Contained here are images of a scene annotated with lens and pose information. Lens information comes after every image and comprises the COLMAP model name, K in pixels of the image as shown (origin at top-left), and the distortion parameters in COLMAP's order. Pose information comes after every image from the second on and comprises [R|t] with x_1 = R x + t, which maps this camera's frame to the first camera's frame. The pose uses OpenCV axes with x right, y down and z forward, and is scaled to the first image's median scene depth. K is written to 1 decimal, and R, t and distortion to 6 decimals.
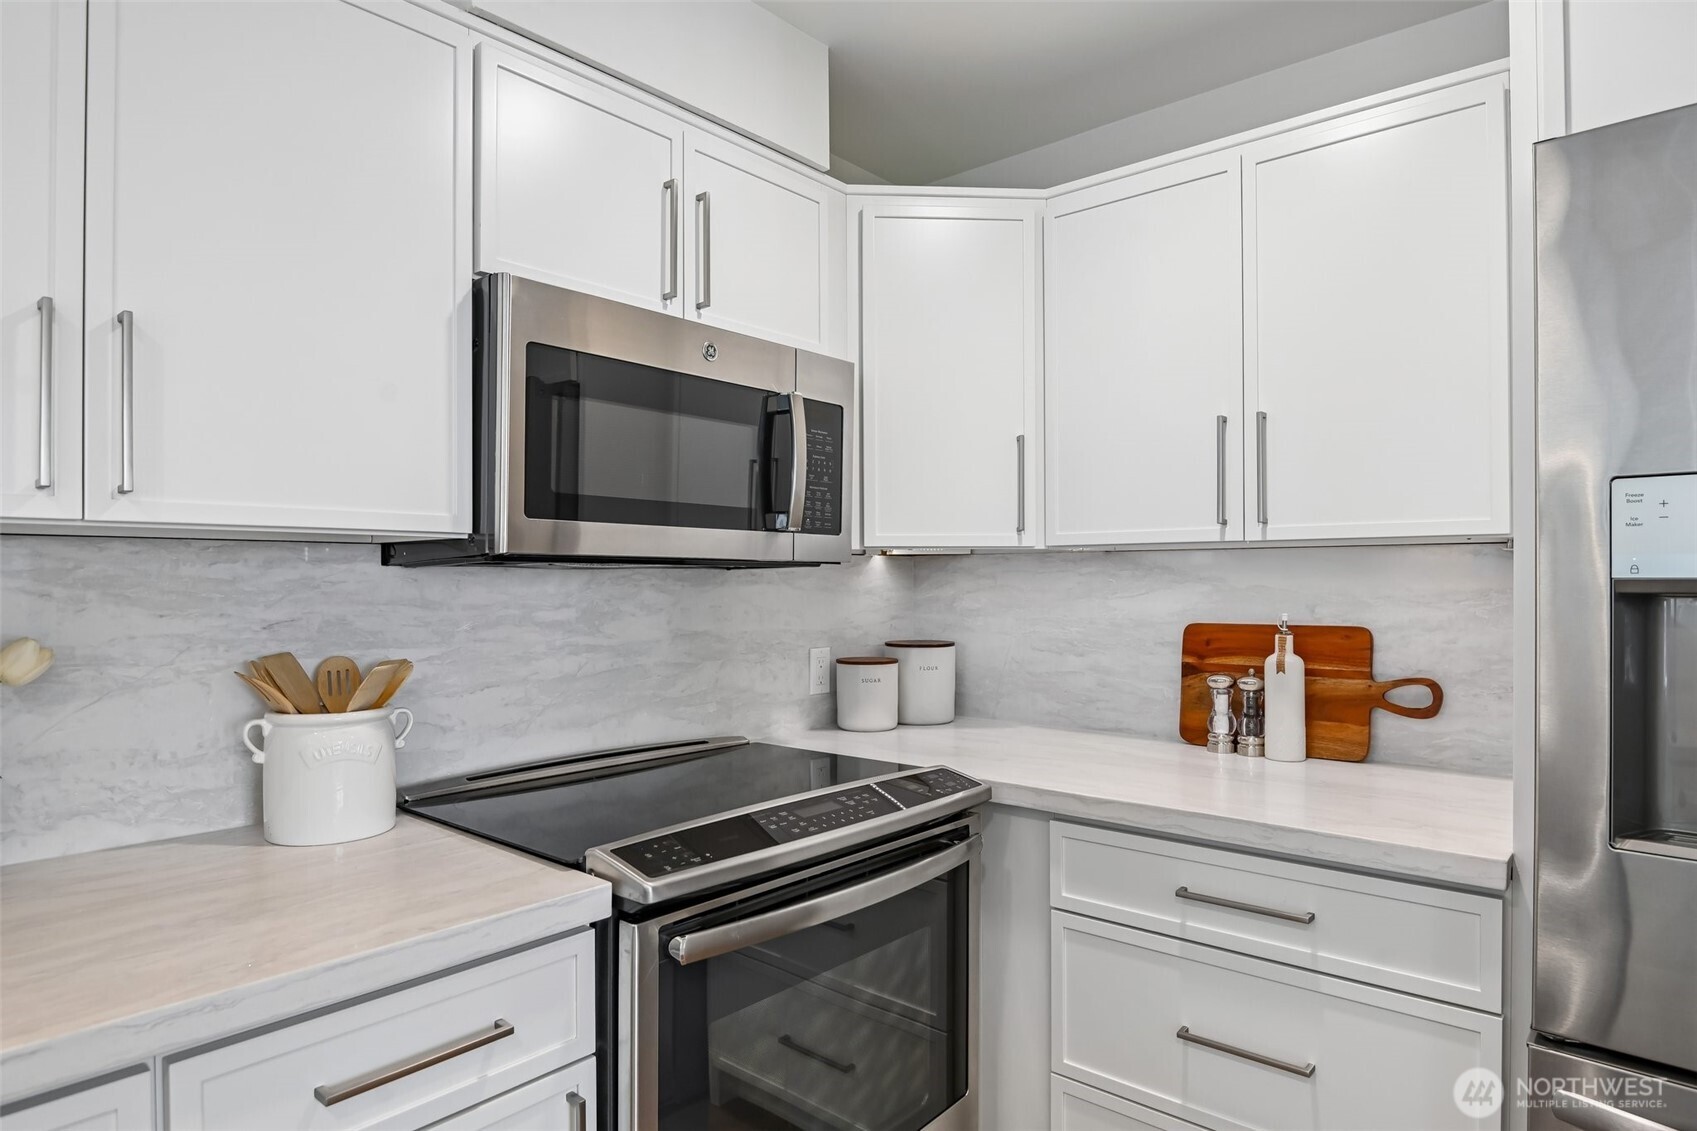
lens RADIAL K [[982.2, 0, 841.7], [0, 982.2, 583.8], [0, 0, 1]] dist [-0.022500, -0.002925]
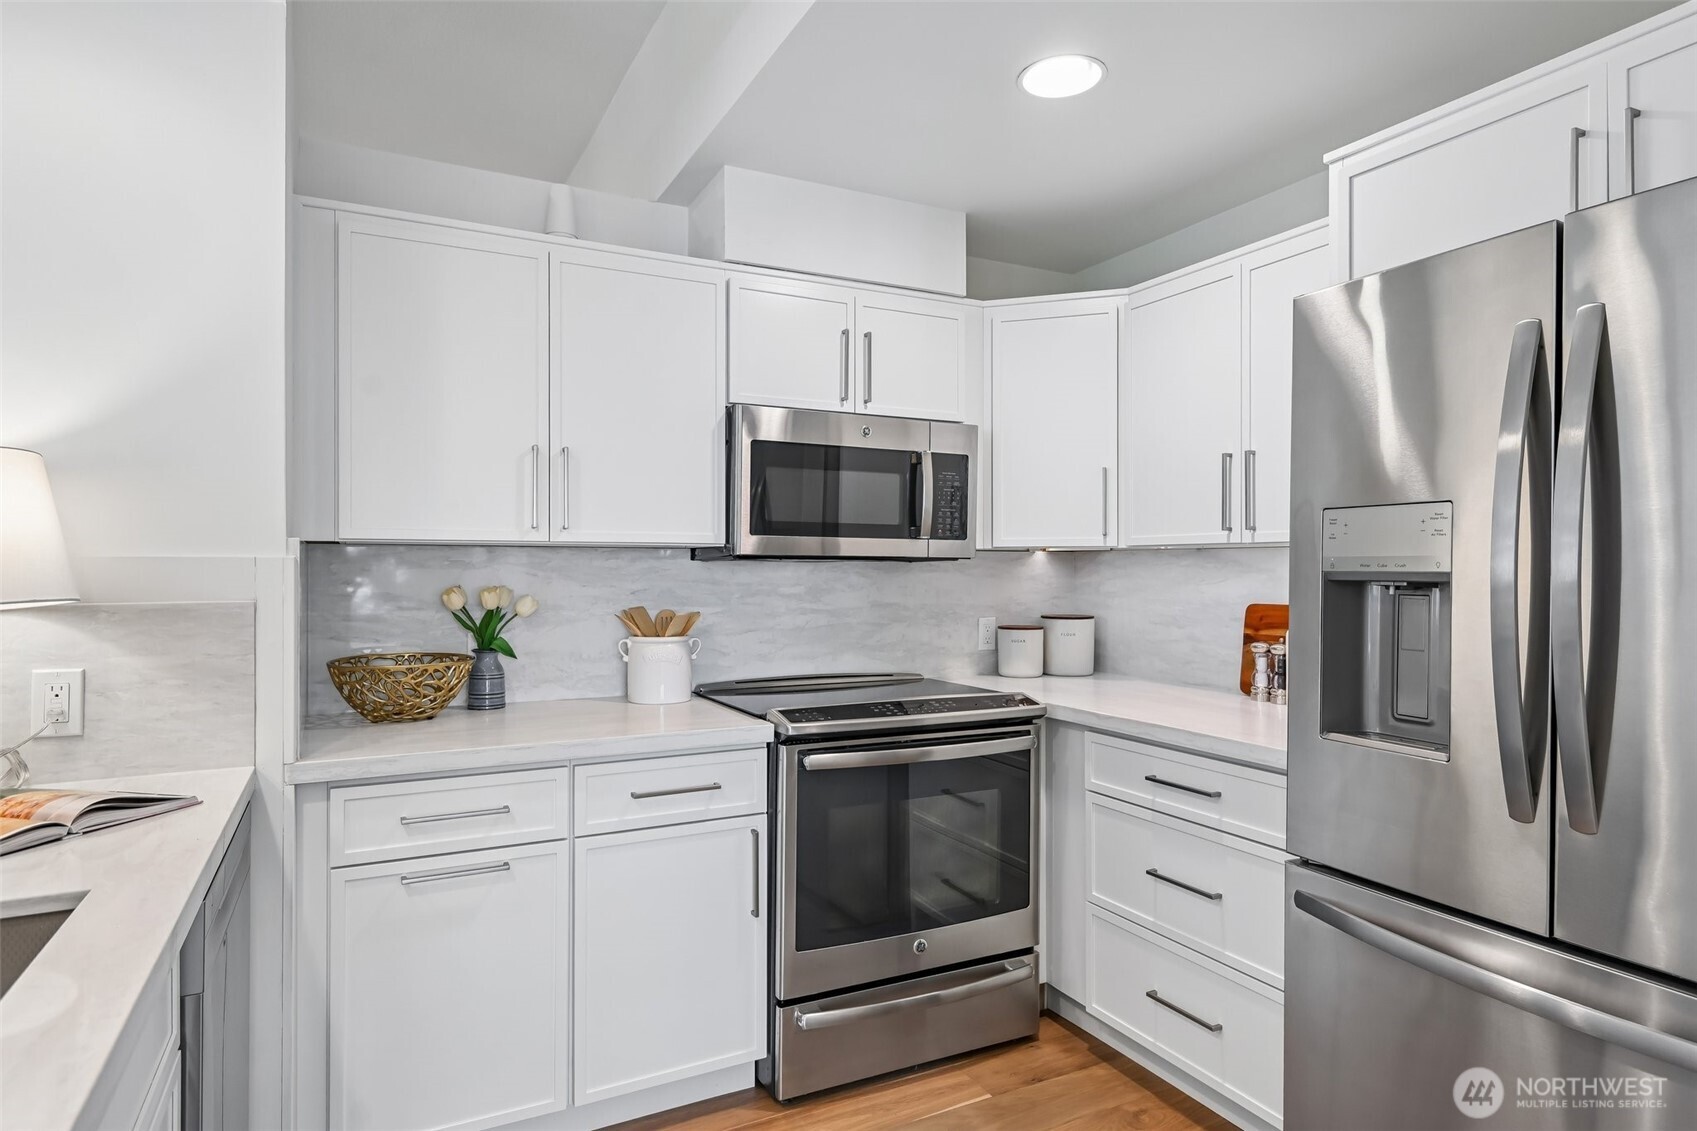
lens RADIAL K [[954.6, 0, 844.4], [0, 954.6, 577.8], [0, 0, 1]] dist [-0.004664, -0.000285]
pose [[0.929988, 0.008023, -0.367503, 0.392278], [-0.005746, 0.999957, 0.007290, -0.001012], [0.367546, -0.004668, 0.929994, -0.475271]]
